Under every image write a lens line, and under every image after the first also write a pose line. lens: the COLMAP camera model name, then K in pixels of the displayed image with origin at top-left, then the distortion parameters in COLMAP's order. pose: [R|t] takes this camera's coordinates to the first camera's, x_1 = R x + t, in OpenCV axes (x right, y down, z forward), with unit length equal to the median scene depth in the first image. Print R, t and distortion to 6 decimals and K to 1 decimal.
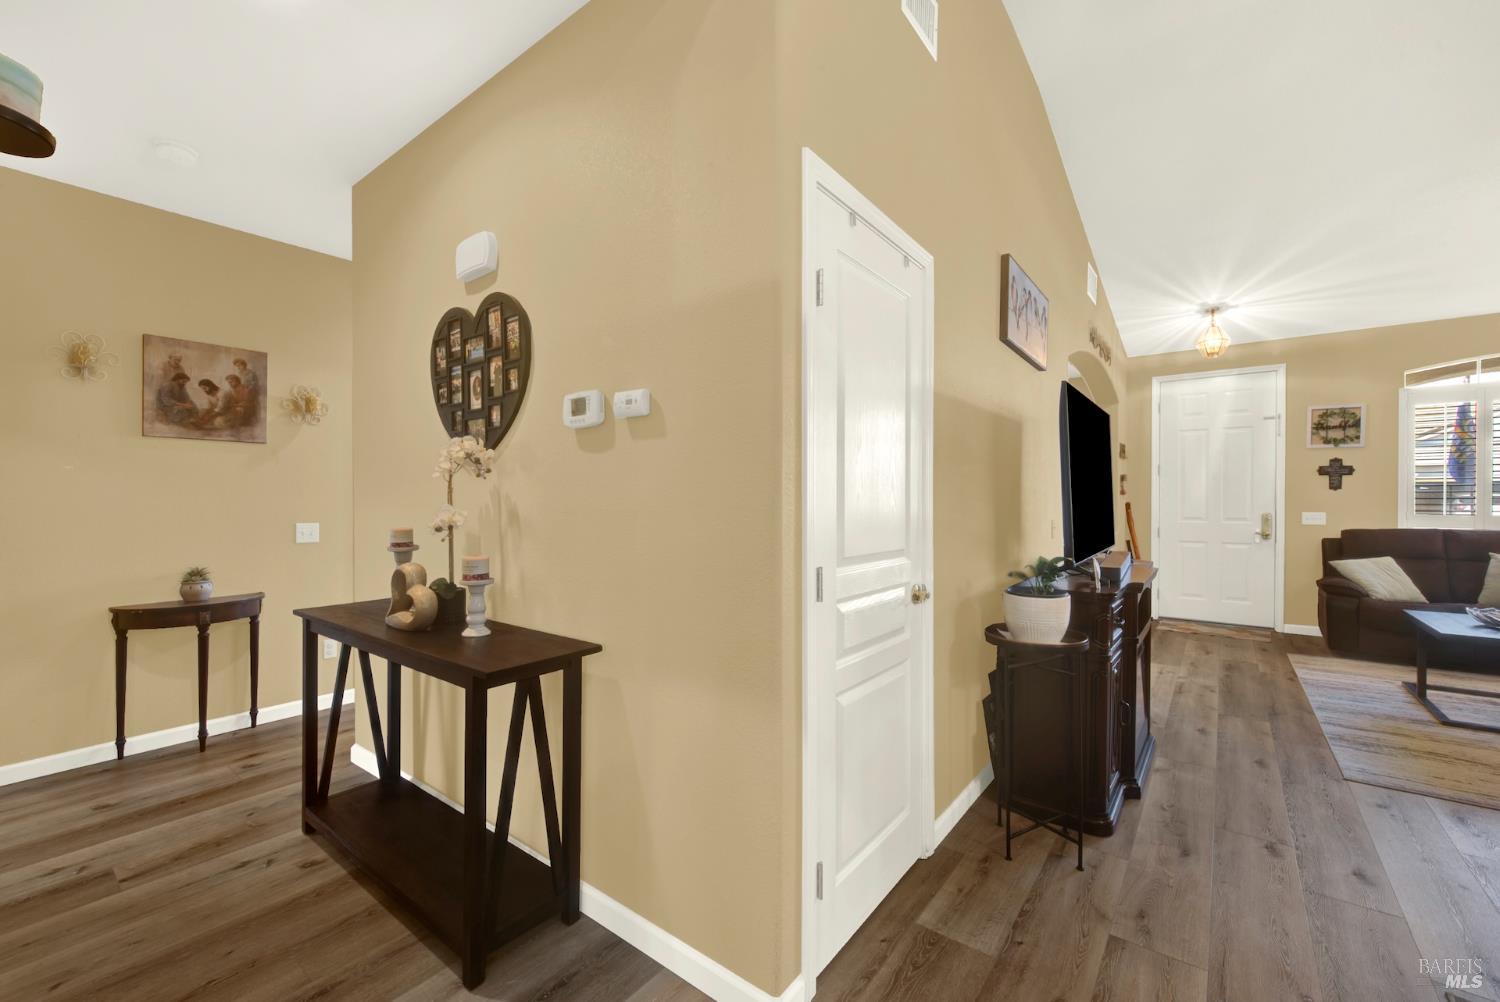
lens RADIAL K [[601.2, 0, 737.5], [0, 601.2, 502.3], [0, 0, 1]] dist [0.002851, -0.003368]
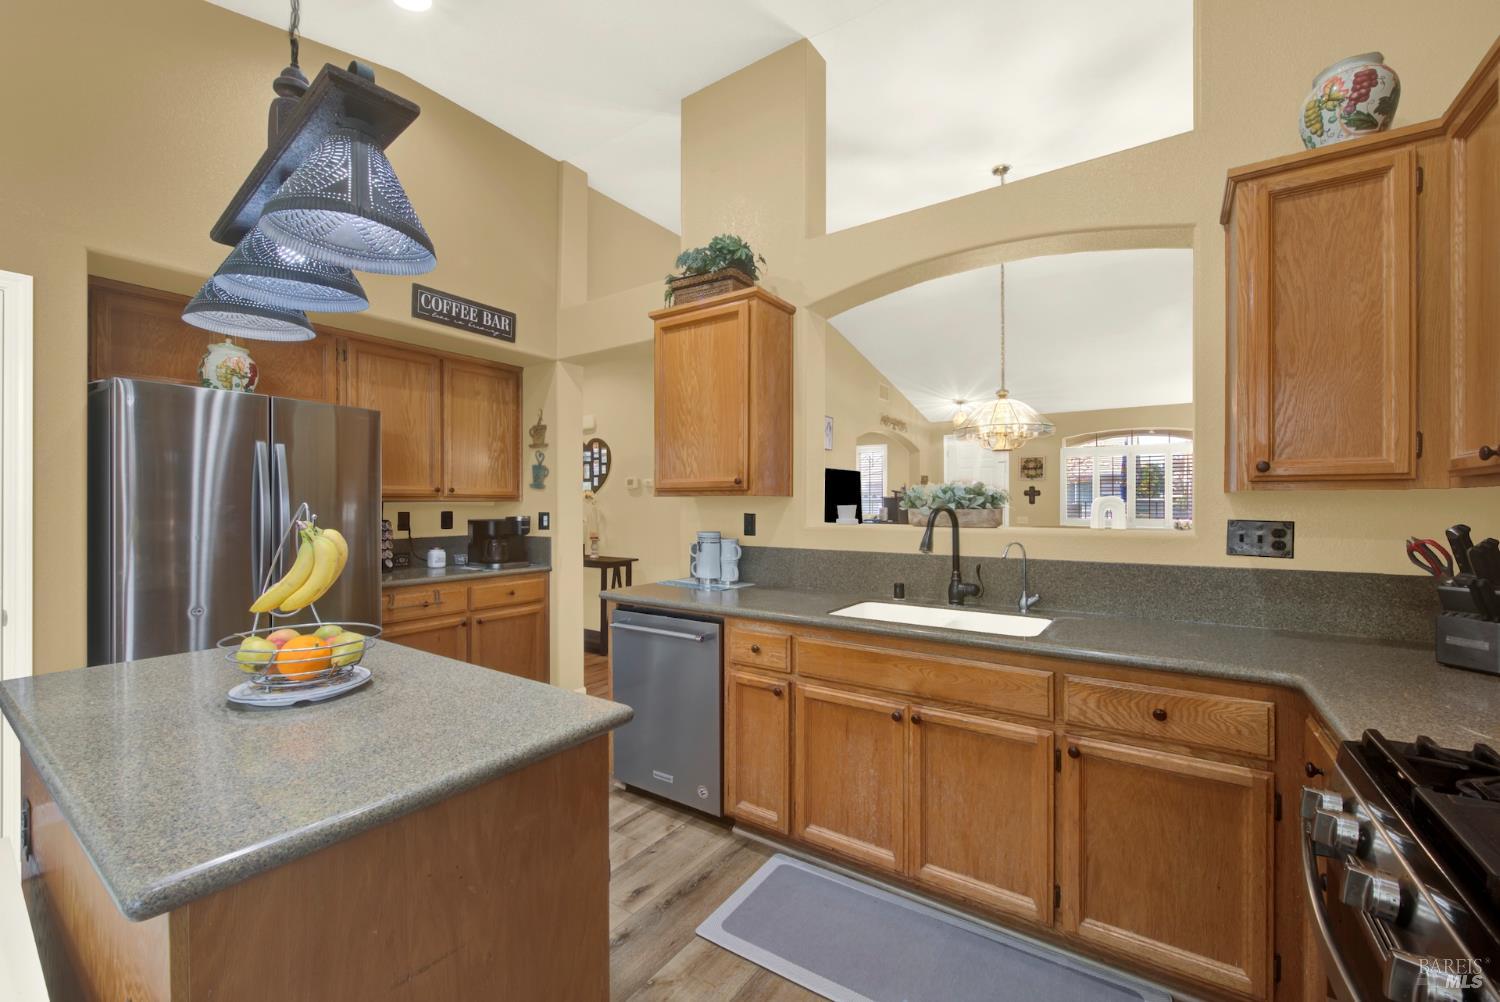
lens RADIAL K [[601.2, 0, 752.8], [0, 601.2, 502.1], [0, 0, 1]] dist [0.002851, -0.003368]
pose [[0.995842, 0.002955, 0.091052, 0.071617], [-0.002118, 0.999955, -0.009289, -0.025081], [-0.091076, 0.009058, 0.995803, -1.853203]]
